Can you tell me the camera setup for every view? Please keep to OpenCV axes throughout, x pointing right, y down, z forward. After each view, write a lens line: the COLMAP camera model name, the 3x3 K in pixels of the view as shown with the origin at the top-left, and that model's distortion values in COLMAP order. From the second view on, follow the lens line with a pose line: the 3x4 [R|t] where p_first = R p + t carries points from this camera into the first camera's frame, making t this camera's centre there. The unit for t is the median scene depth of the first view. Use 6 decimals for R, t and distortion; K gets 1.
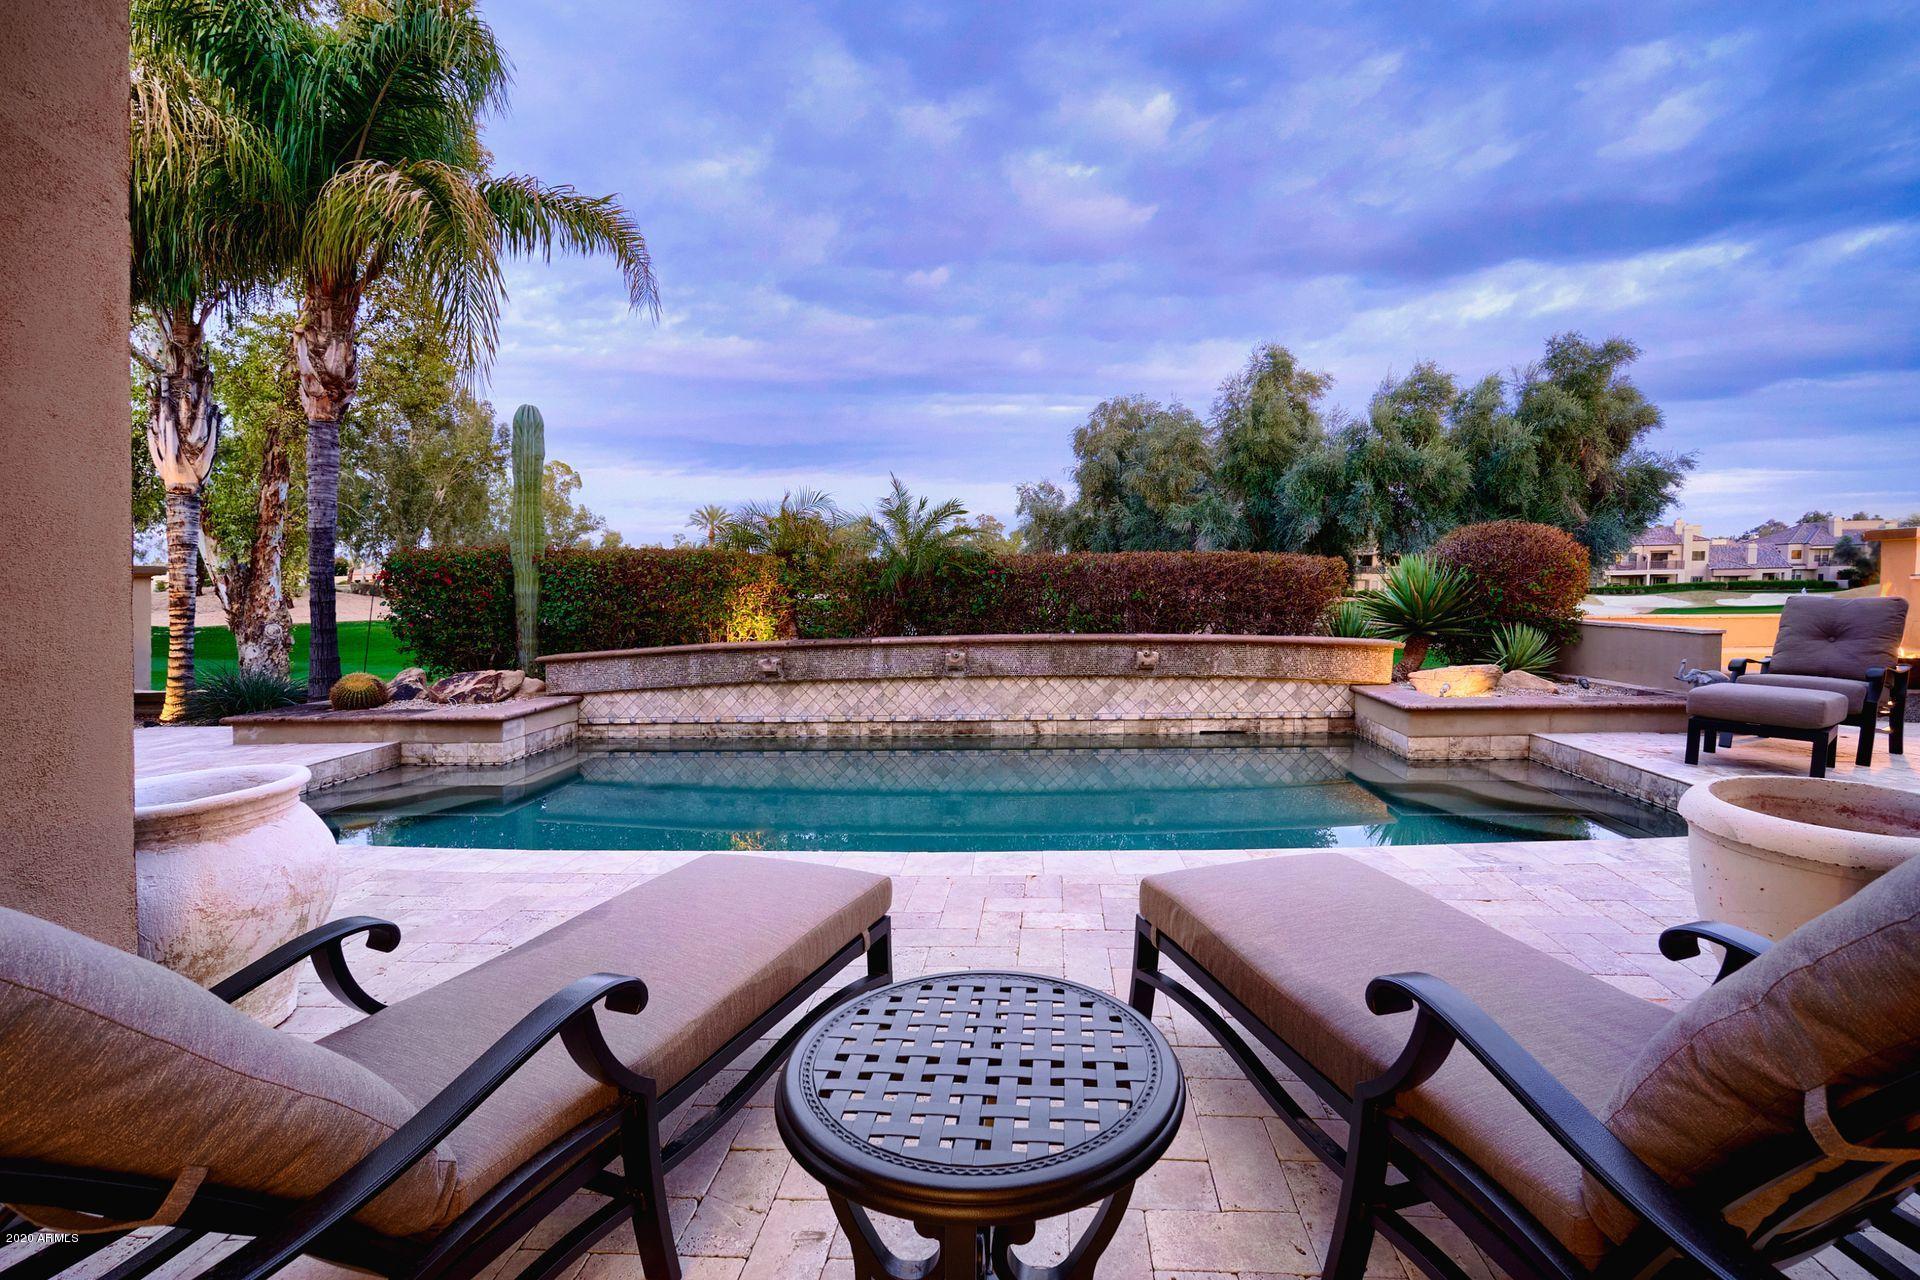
lens RADIAL K [[871.6, 0, 961.2], [0, 871.6, 662.5], [0, 0, 1]] dist [-0.018881, 0.009437]
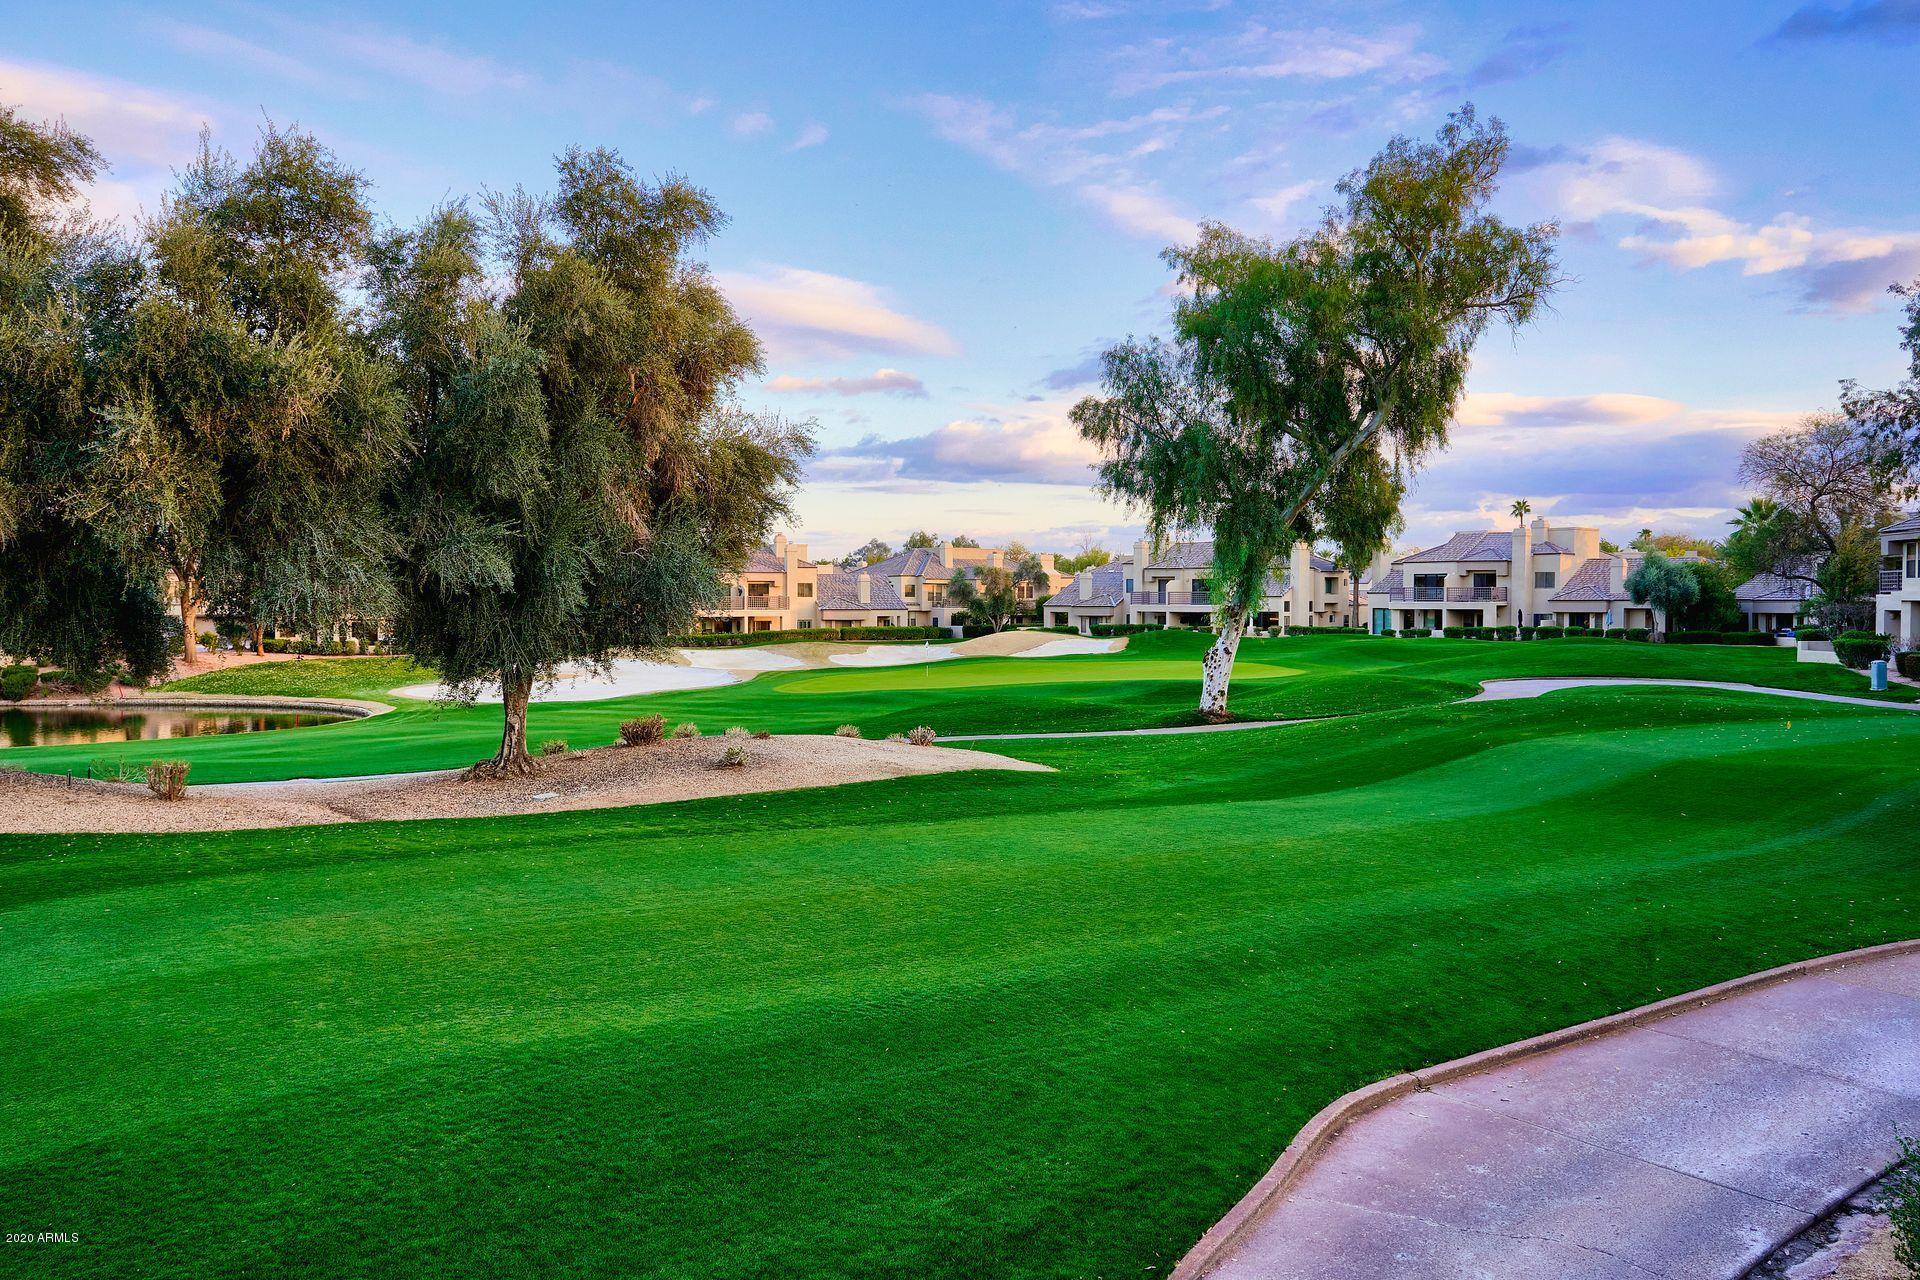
lens RADIAL K [[1521.4, 0, 923.3], [0, 1521.4, 633.1], [0, 0, 1]] dist [0.008283, -0.022697]
pose [[0.706332, 0.004309, 0.707868, 0.232082], [0.049178, 0.997267, -0.055143, -0.057522], [-0.706171, 0.073761, 0.704189, 0.297454]]
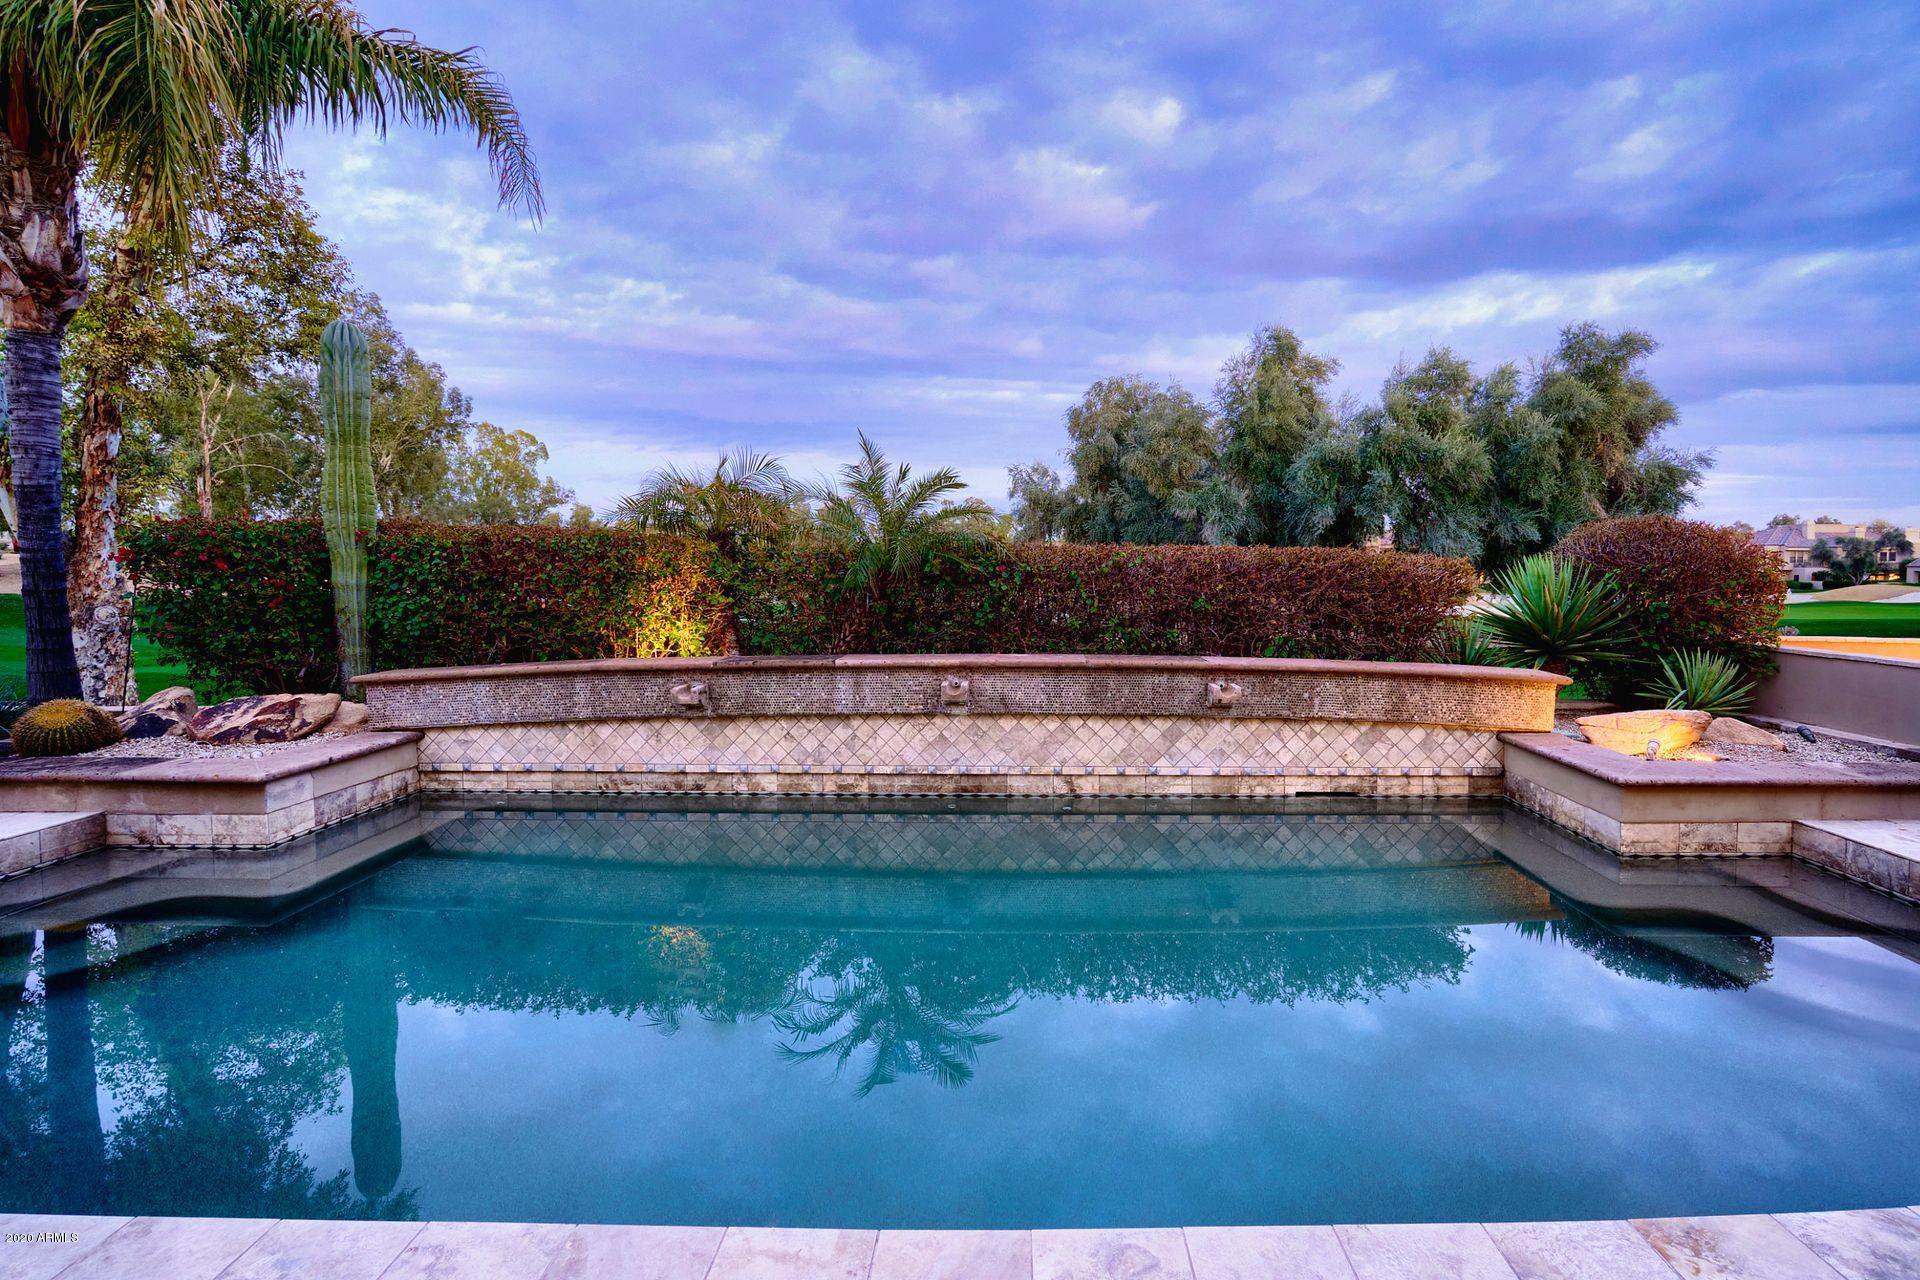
lens RADIAL K [[871.6, 0, 993.8], [0, 871.6, 633.6], [0, 0, 1]] dist [-0.018881, 0.009437]
pose [[0.998553, 0.016480, 0.051184, -0.004009], [-0.015764, 0.999773, -0.014350, -0.010966], [-0.051408, 0.013523, 0.998586, 0.080362]]
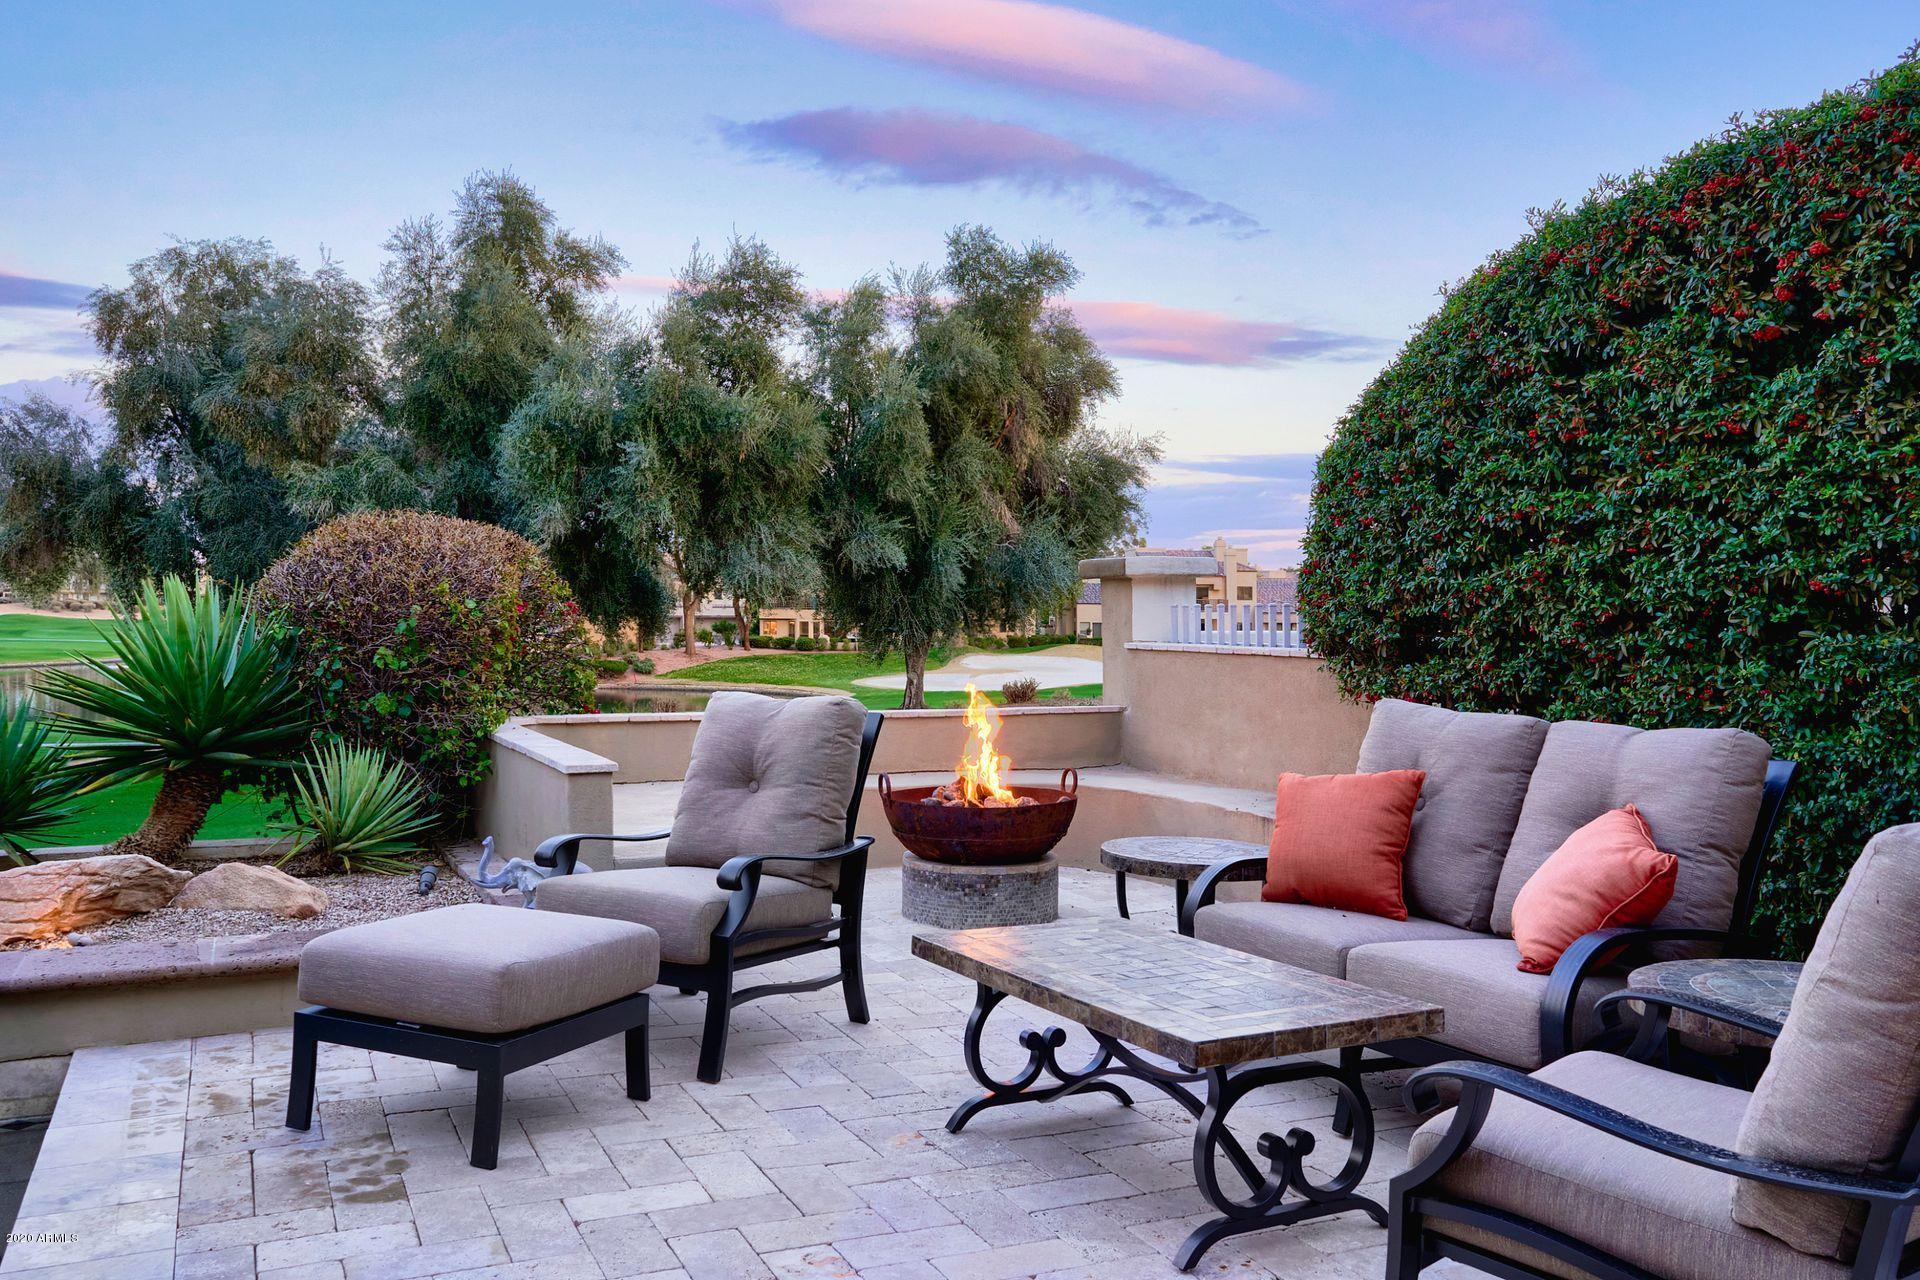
lens RADIAL K [[1587.8, 0, 985.5], [0, 1587.8, 612.5], [0, 0, 1]] dist [-0.007705, 0.009356]
pose [[0.869091, 0.020181, 0.494241, 0.154269], [0.026985, 0.995745, -0.088111, -0.009009], [-0.493916, 0.089914, 0.864848, 0.042349]]
